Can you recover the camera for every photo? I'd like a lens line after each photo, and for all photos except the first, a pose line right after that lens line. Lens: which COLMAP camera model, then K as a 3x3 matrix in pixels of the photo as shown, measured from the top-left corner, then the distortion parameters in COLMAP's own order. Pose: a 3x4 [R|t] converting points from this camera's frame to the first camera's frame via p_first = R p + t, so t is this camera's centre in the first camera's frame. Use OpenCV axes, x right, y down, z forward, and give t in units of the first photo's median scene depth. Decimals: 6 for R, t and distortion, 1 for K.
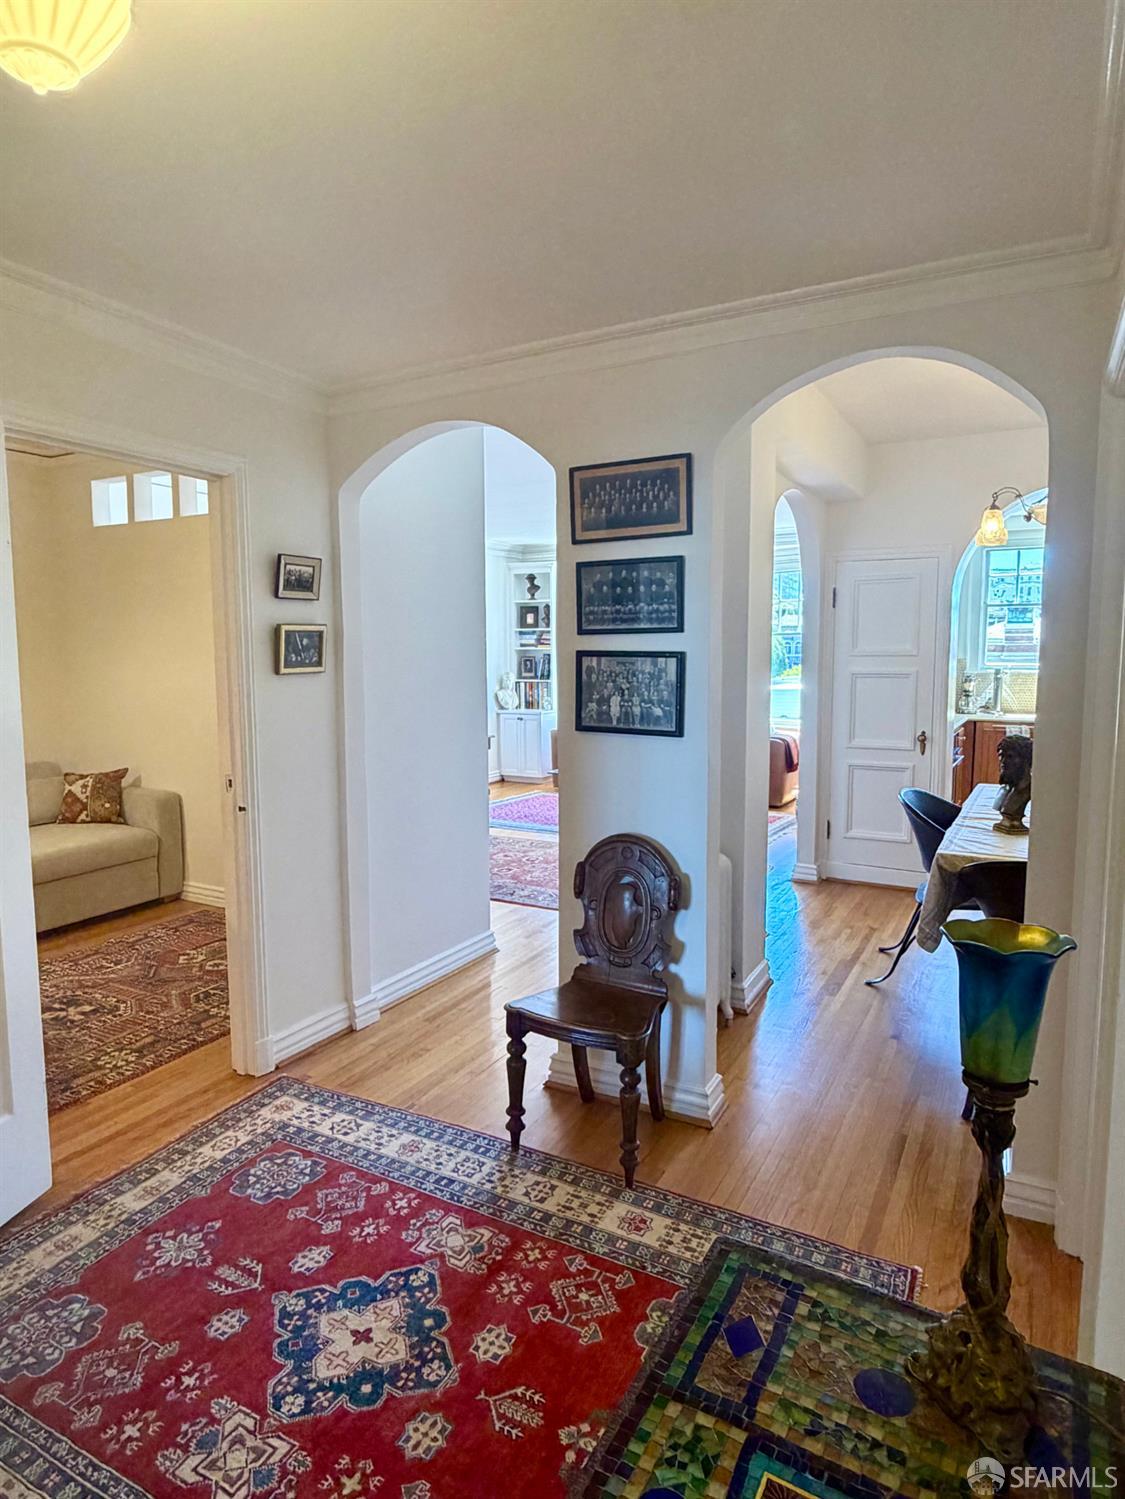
lens RADIAL K [[868.5, 0, 562.7], [0, 868.5, 745.9], [0, 0, 1]] dist [-0.003018, -0.000632]
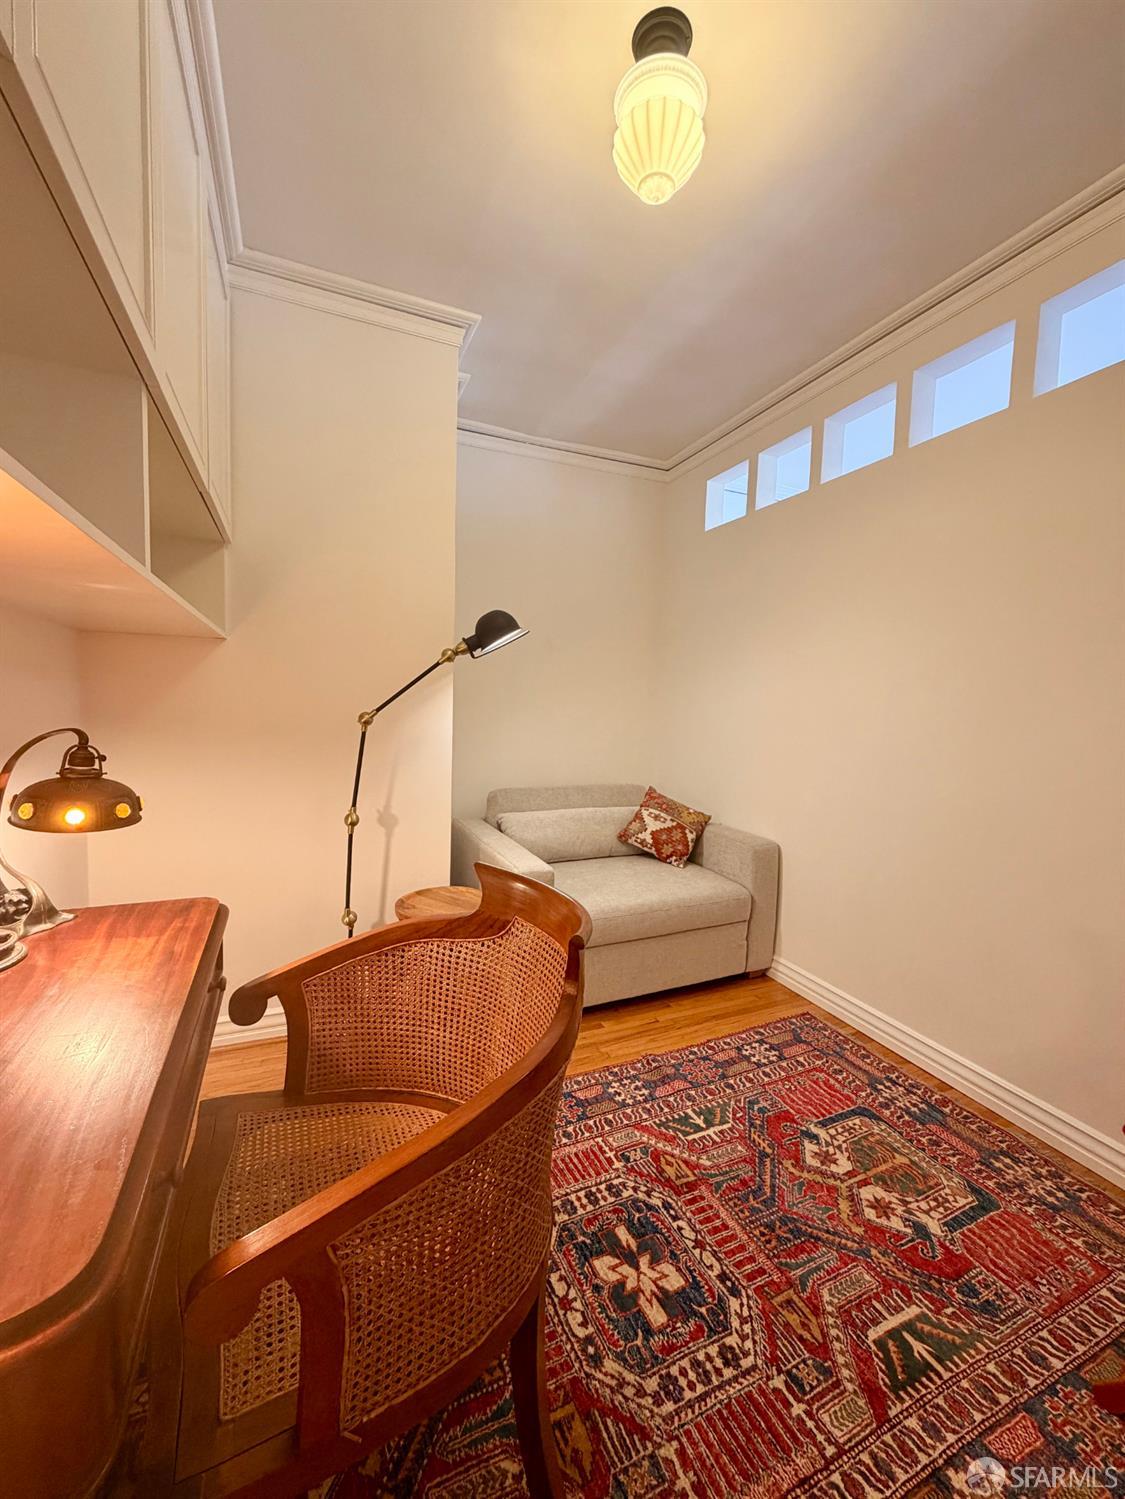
lens RADIAL K [[594.6, 0, 566.4], [0, 594.6, 746.2], [0, 0, 1]] dist [0.001246, 0.000604]
pose [[0.796161, 0.065460, -0.601534, -0.333604], [-0.091799, 0.995691, -0.013148, -0.010162], [0.598081, 0.065688, 0.798739, 0.539152]]
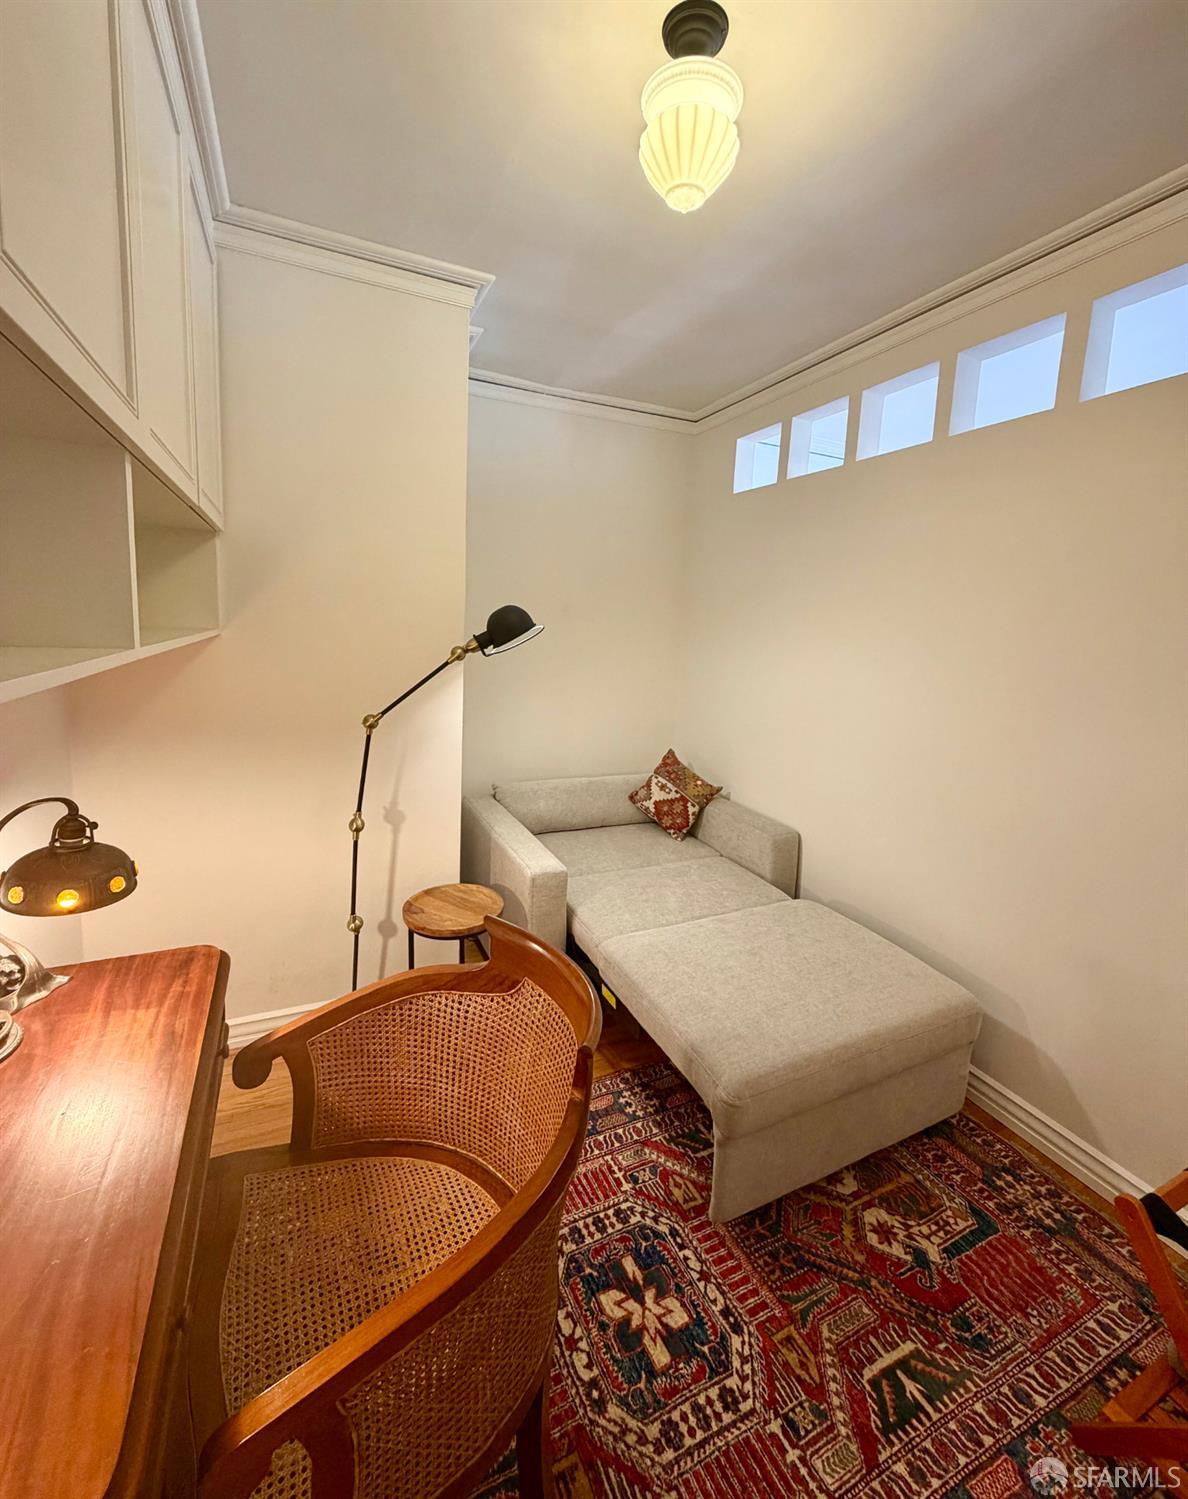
lens RADIAL K [[627.9, 0, 597.4], [0, 627.9, 705.6], [0, 0, 1]] dist [0.001403, 0.000485]
pose [[0.807210, 0.111954, -0.579550, -0.334369], [-0.105924, 0.993384, 0.044363, -0.074346], [0.580682, 0.025578, 0.813728, 0.532983]]
